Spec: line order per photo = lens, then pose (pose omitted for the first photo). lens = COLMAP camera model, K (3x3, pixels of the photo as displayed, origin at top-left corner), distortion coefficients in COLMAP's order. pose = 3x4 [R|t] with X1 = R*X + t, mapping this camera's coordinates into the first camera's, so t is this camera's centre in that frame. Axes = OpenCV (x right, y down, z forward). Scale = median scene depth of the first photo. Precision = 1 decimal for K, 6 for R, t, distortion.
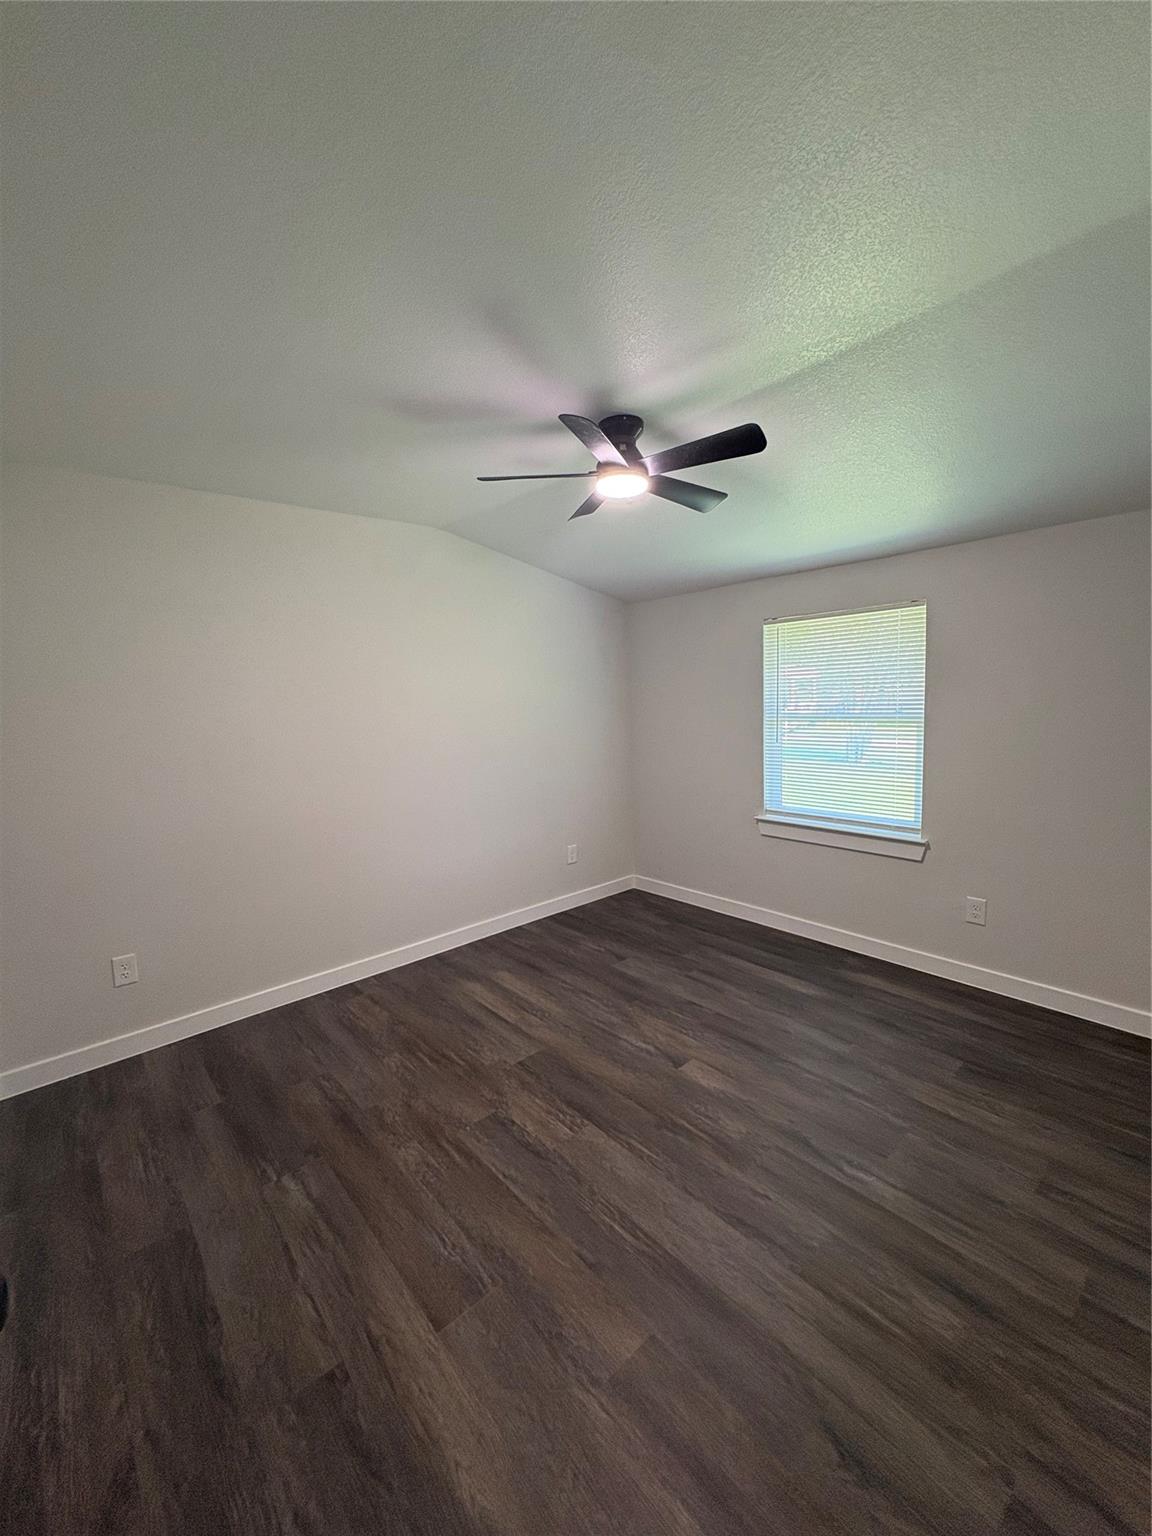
lens RADIAL K [[608.0, 0, 582.1], [0, 608.0, 764.7], [0, 0, 1]] dist [-0.000019, -0.000097]
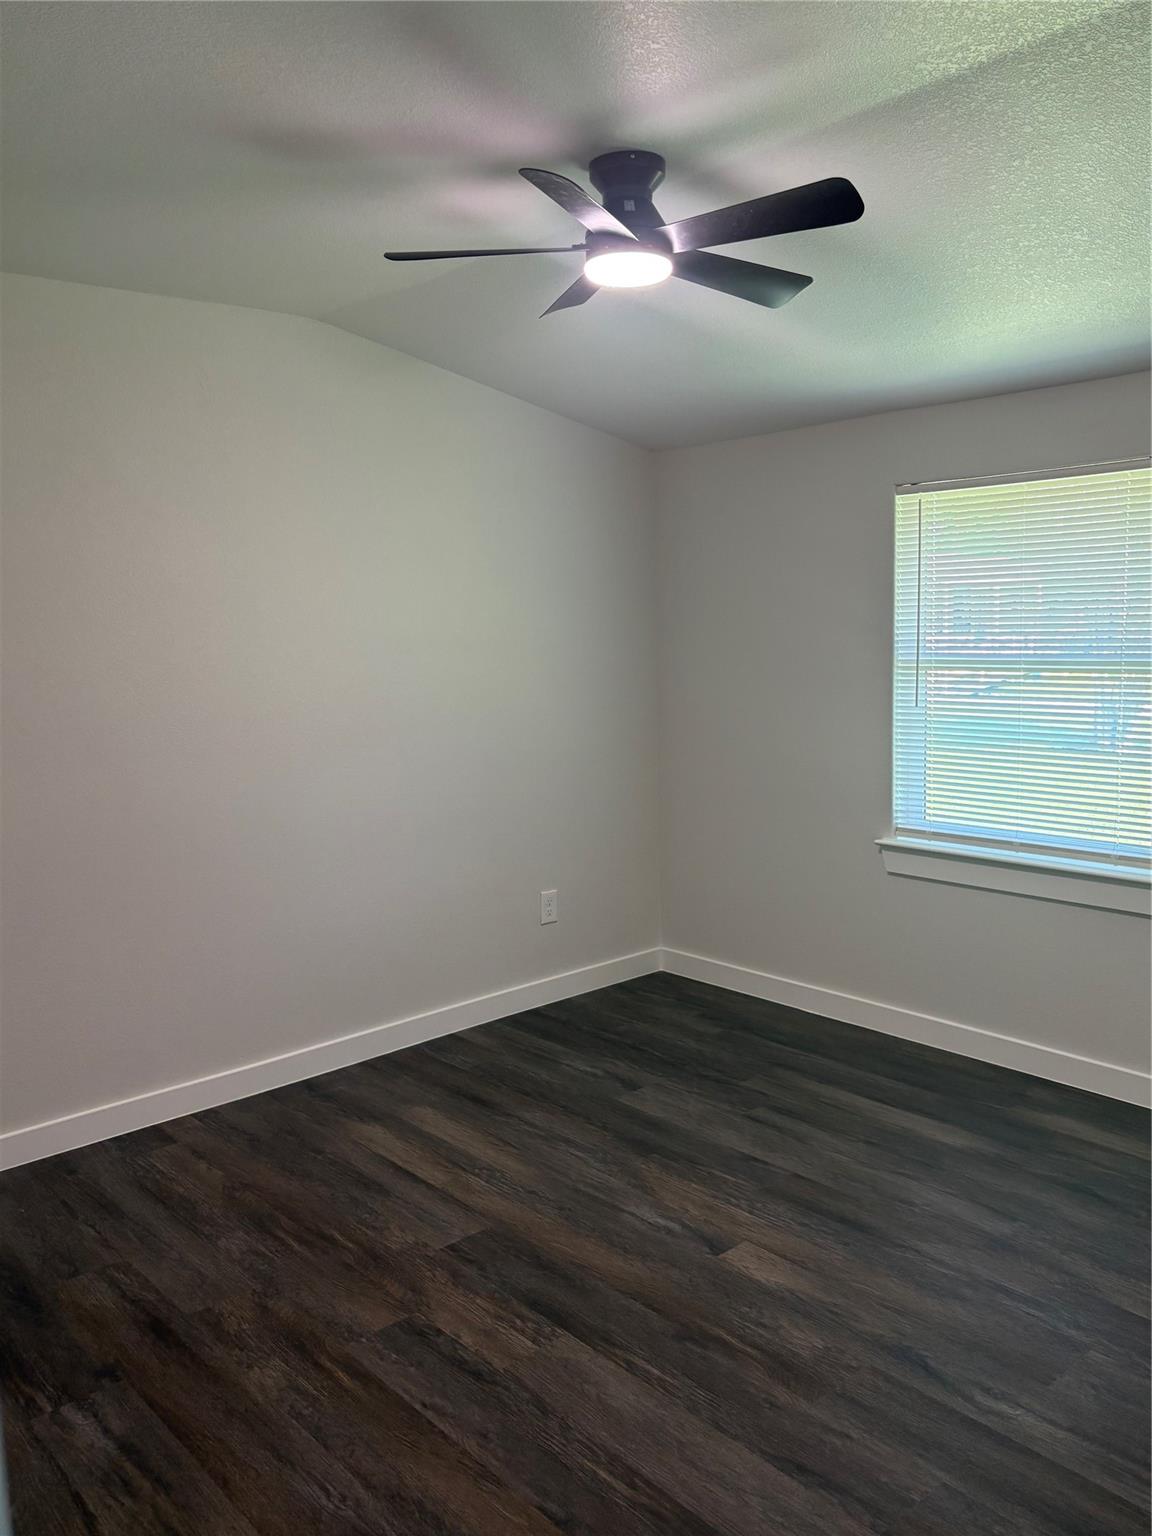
lens RADIAL K [[1238.3, 0, 577.7], [0, 1238.3, 771.4], [0, 0, 1]] dist [0.047108, -0.040836]
pose [[0.999956, 0.007455, -0.005715, 0.026076], [-0.007375, 0.999877, 0.013860, 0.014167], [0.005817, -0.013817, 0.999888, -0.220271]]
